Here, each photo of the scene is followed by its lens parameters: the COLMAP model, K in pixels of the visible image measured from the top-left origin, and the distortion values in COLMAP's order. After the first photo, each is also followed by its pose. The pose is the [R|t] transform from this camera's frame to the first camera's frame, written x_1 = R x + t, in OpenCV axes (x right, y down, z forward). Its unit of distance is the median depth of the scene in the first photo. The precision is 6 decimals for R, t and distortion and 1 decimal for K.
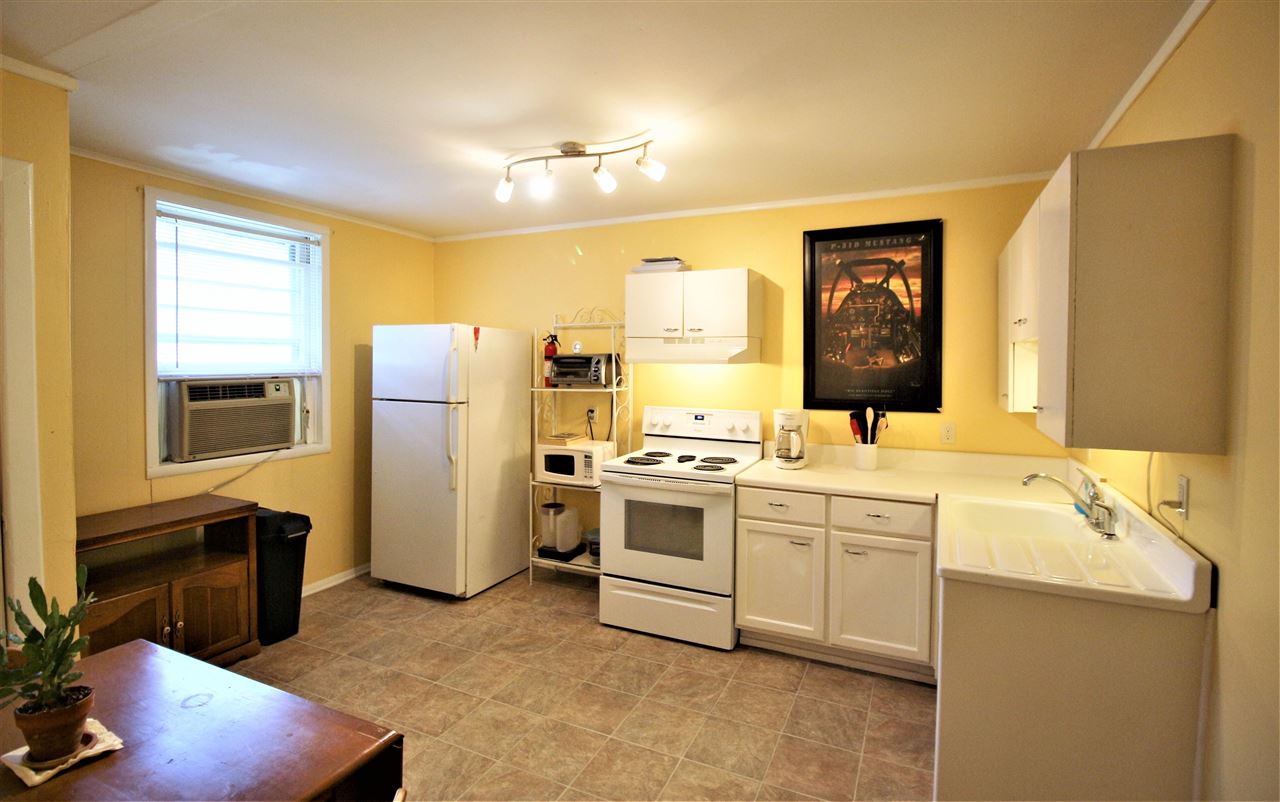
lens RADIAL K [[598.0, 0, 654.0], [0, 598.0, 377.1], [0, 0, 1]] dist [-0.006136, -0.000362]
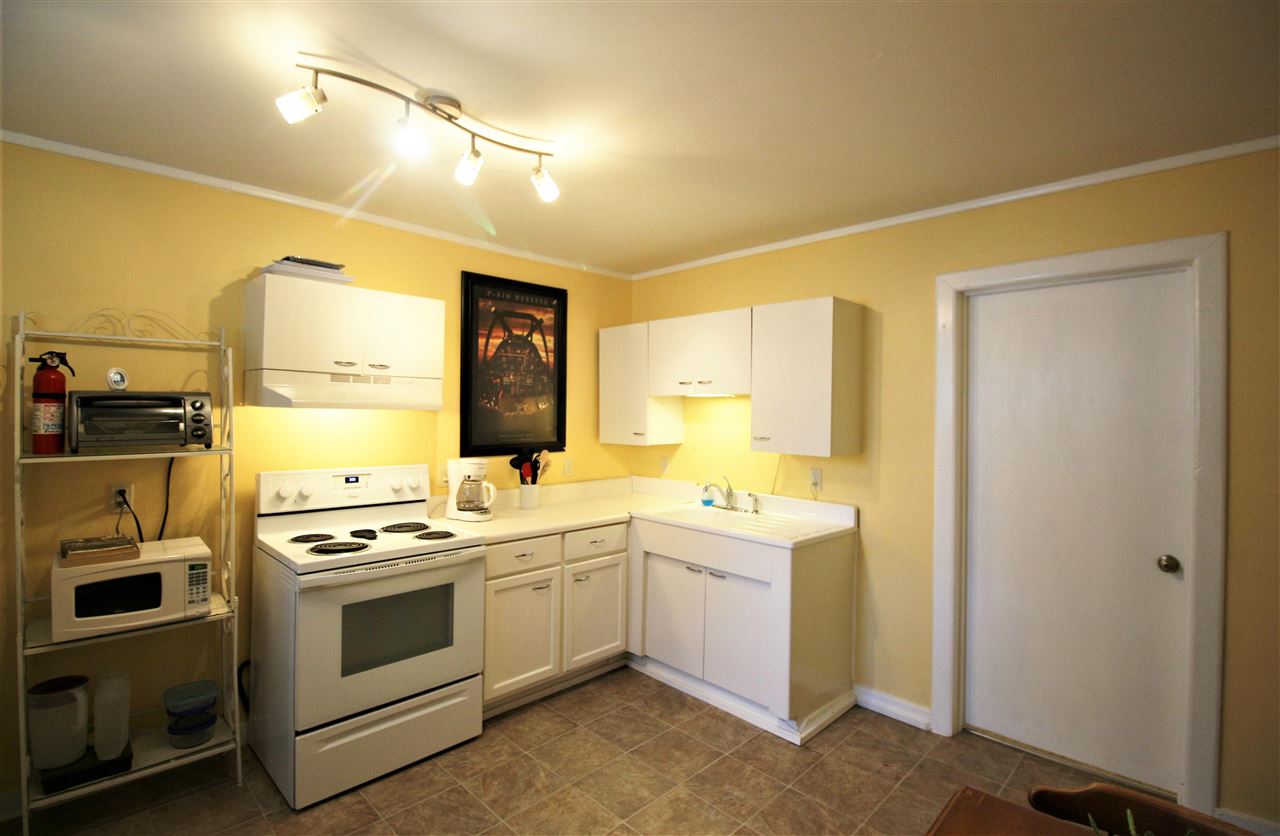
lens RADIAL K [[601.1, 0, 640.5], [0, 601.1, 411.6], [0, 0, 1]] dist [0.001390, -0.000773]
pose [[0.343233, -0.001556, 0.939249, -0.584942], [0.013826, 0.999899, -0.003396, -0.013159], [-0.939149, 0.014152, 0.343219, 0.432930]]
